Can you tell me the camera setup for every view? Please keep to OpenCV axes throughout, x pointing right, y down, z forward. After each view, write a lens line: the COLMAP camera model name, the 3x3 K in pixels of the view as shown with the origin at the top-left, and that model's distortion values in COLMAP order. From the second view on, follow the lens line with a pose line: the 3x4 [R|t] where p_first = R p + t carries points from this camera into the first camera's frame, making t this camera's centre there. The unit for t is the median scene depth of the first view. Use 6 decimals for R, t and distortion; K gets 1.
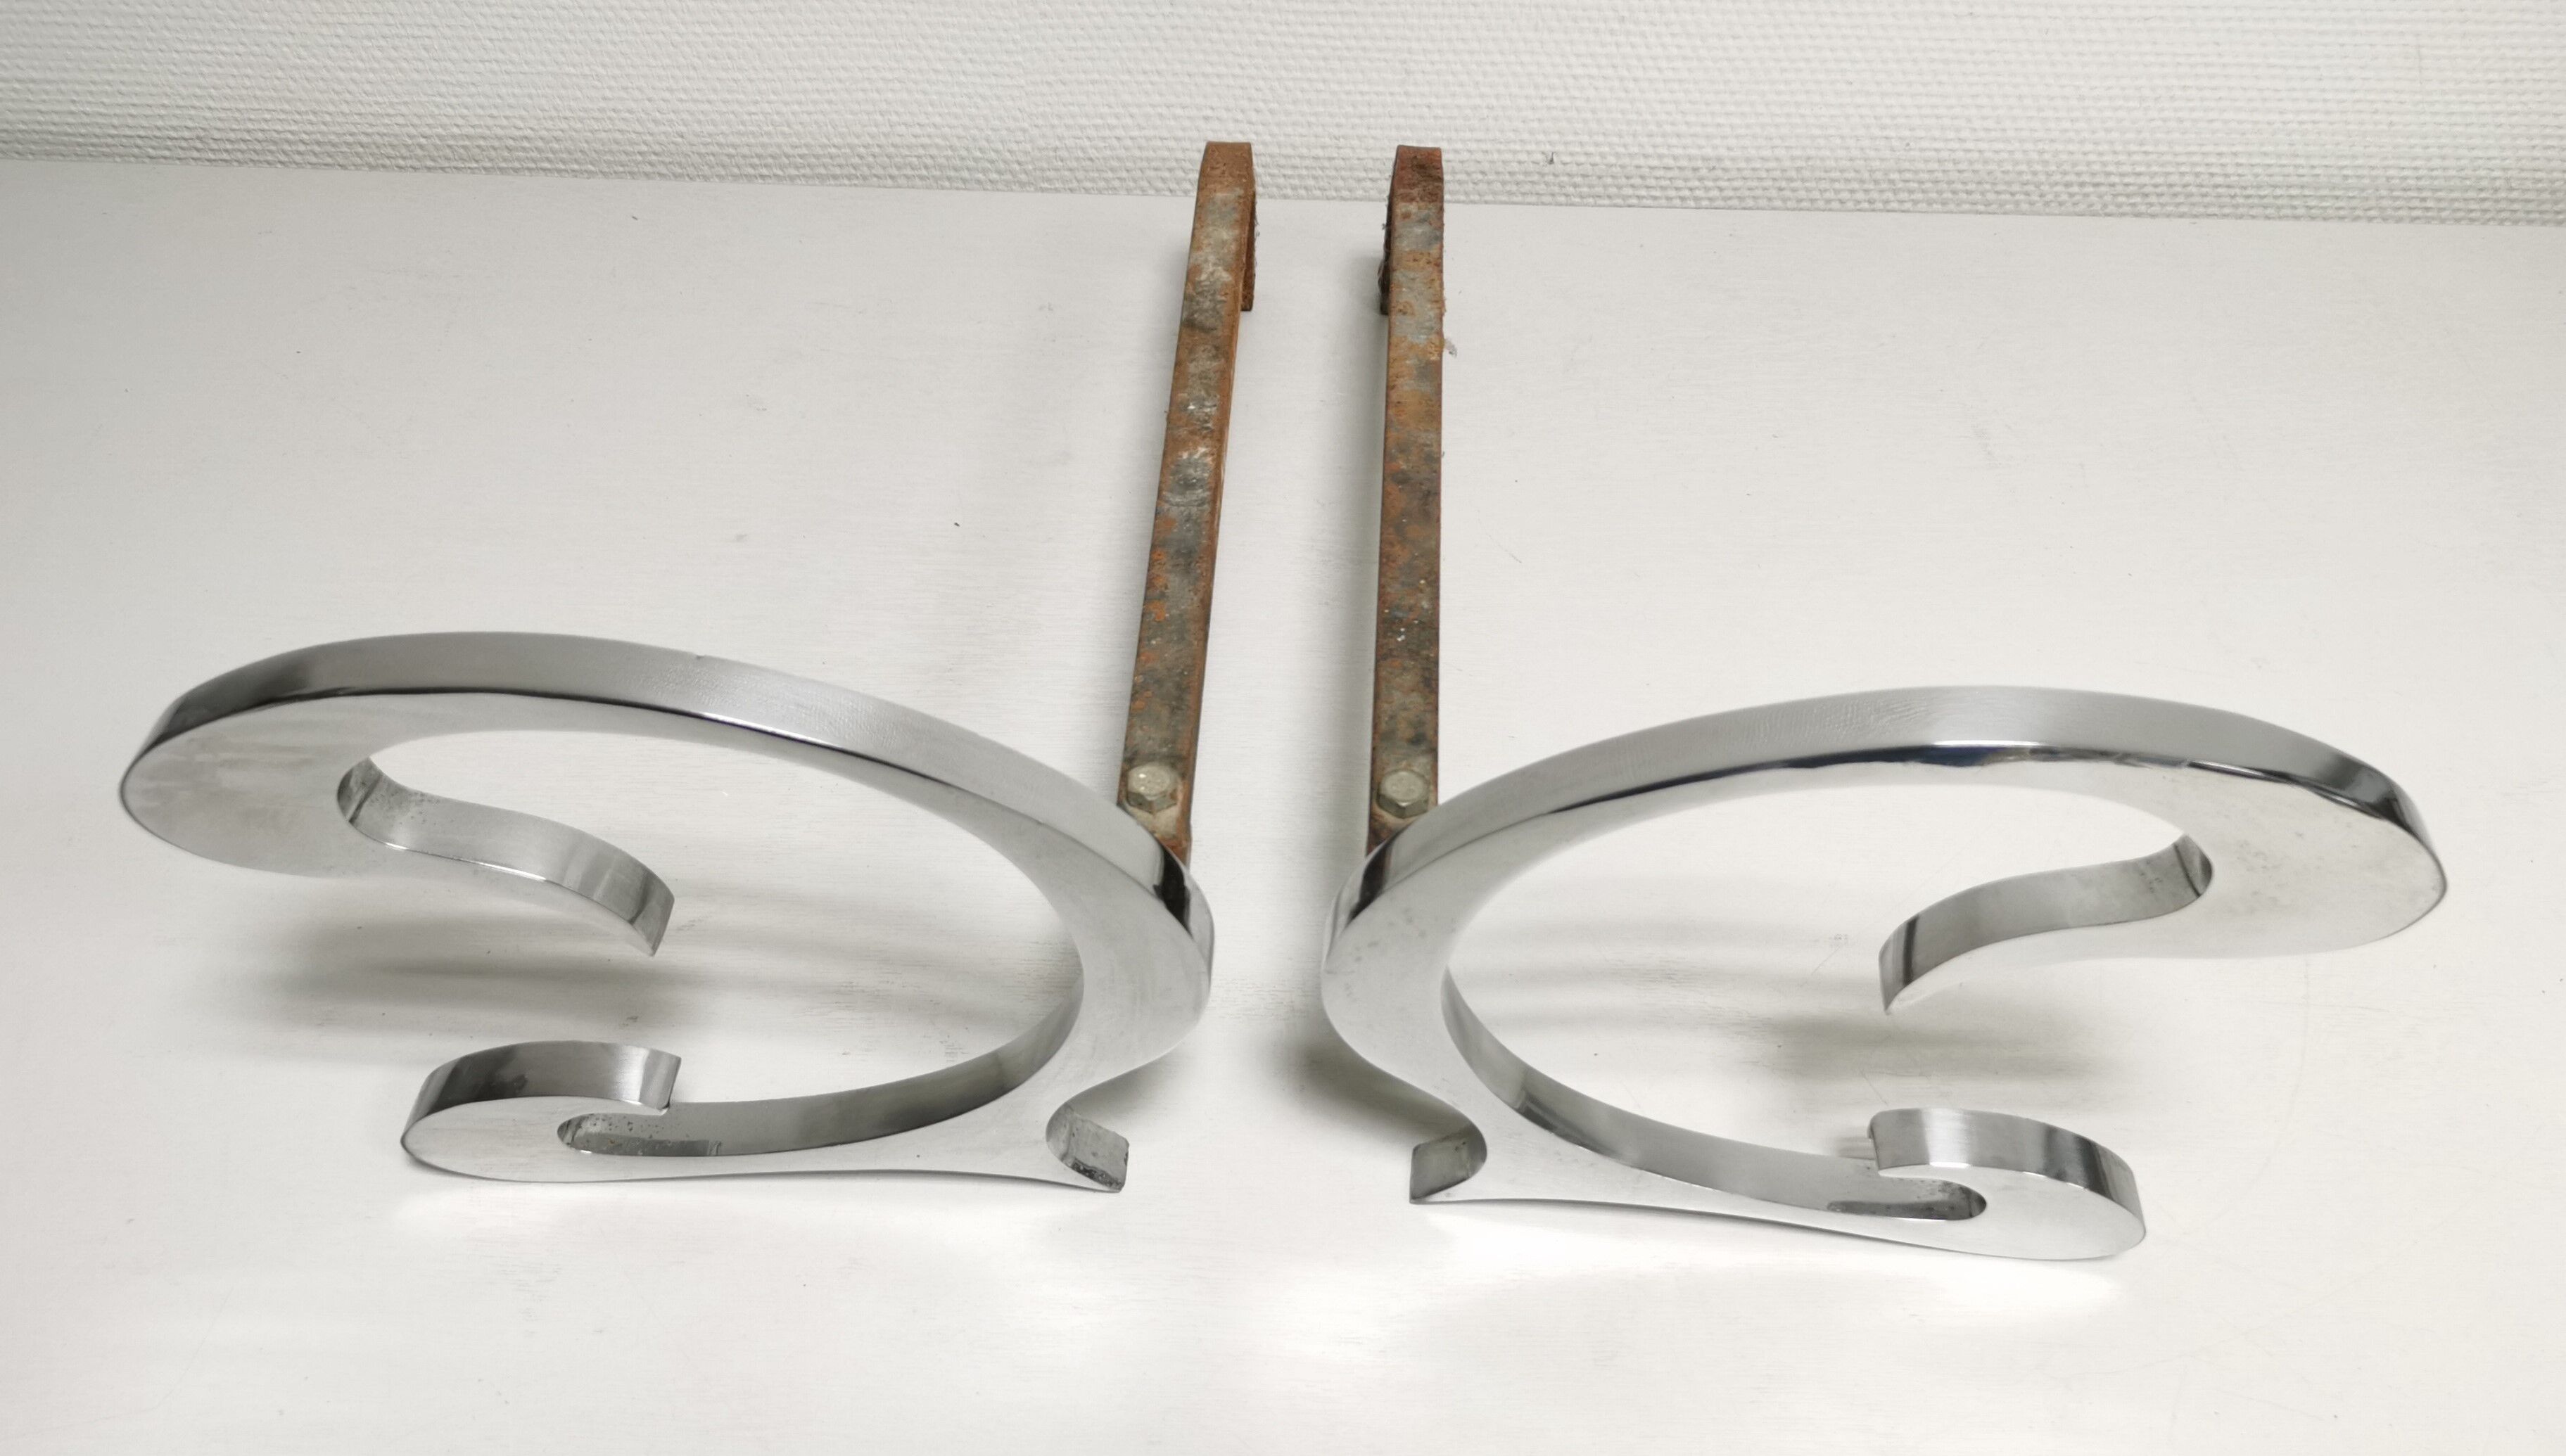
lens RADIAL K [[2002.1, 0, 1296.3], [0, 2002.1, 774.0], [0, 0, 1]] dist [0.029985, -0.025442]
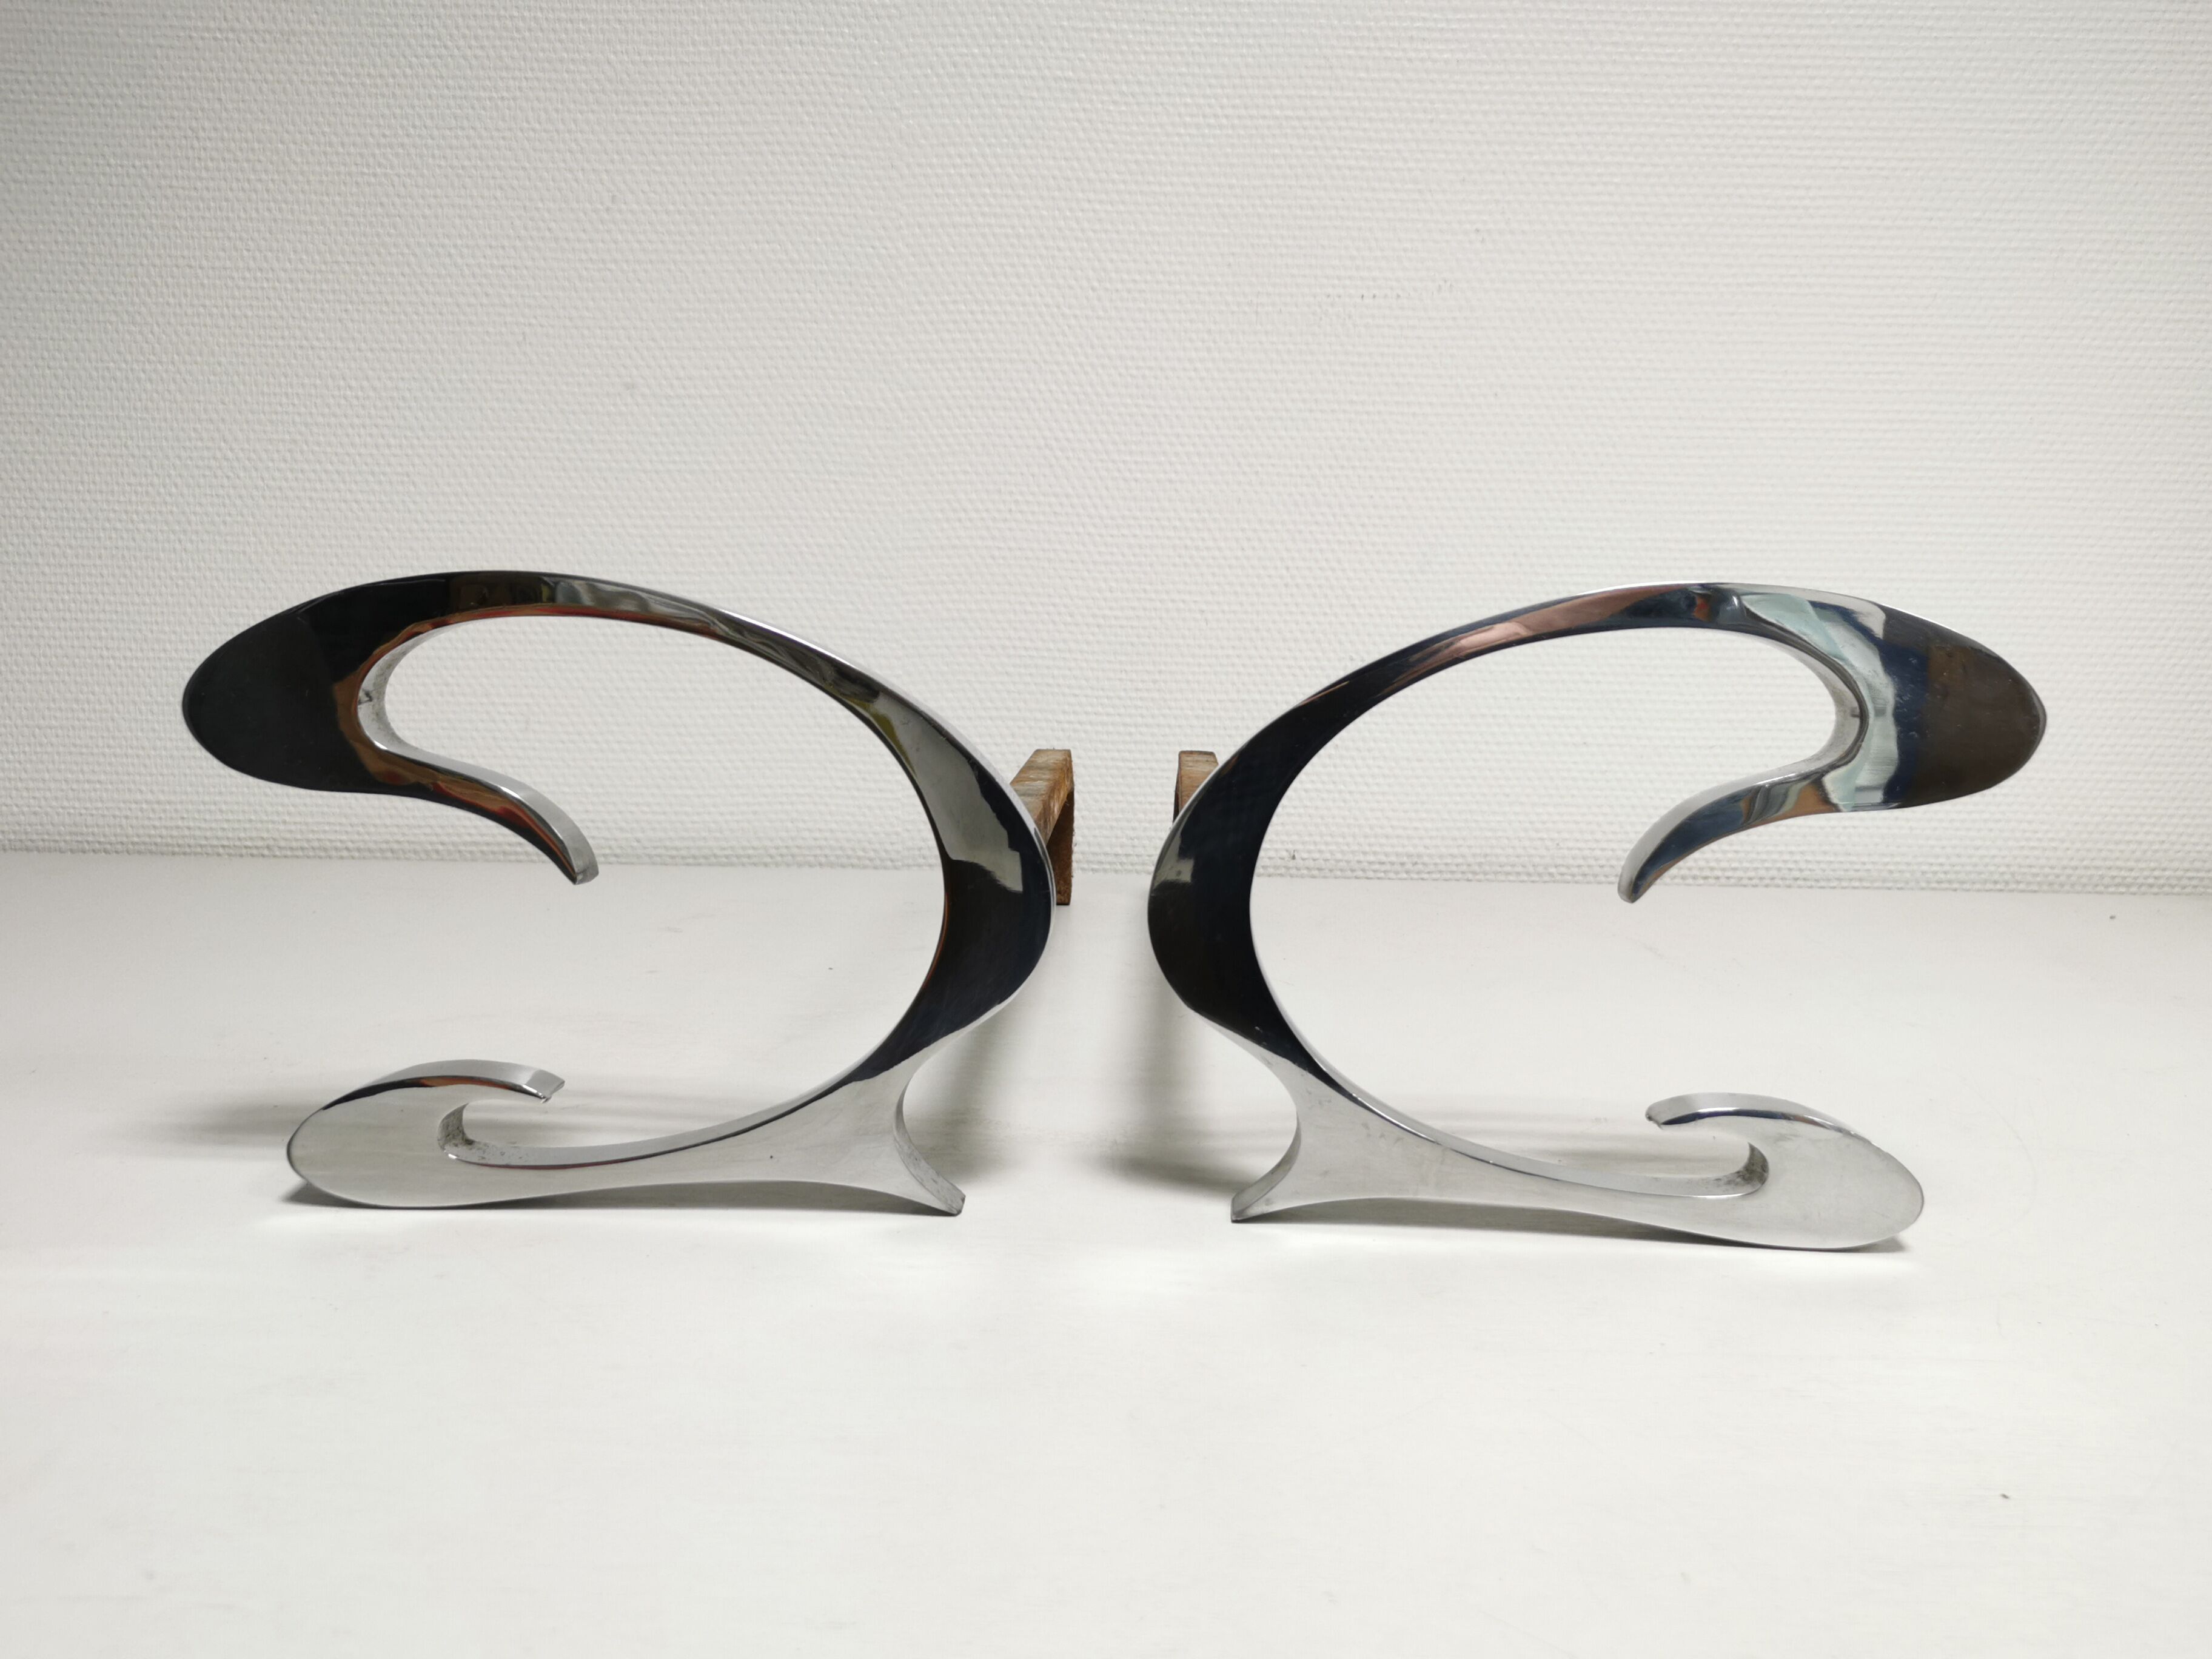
lens RADIAL K [[1696.2, 0, 1112.0], [0, 1696.2, 831.2], [0, 0, 1]] dist [0.036205, -0.040147]
pose [[0.999800, 0.004454, 0.019507, -0.015366], [0.008401, 0.791379, -0.611269, 0.371523], [-0.018160, 0.611310, 0.791183, 0.104626]]
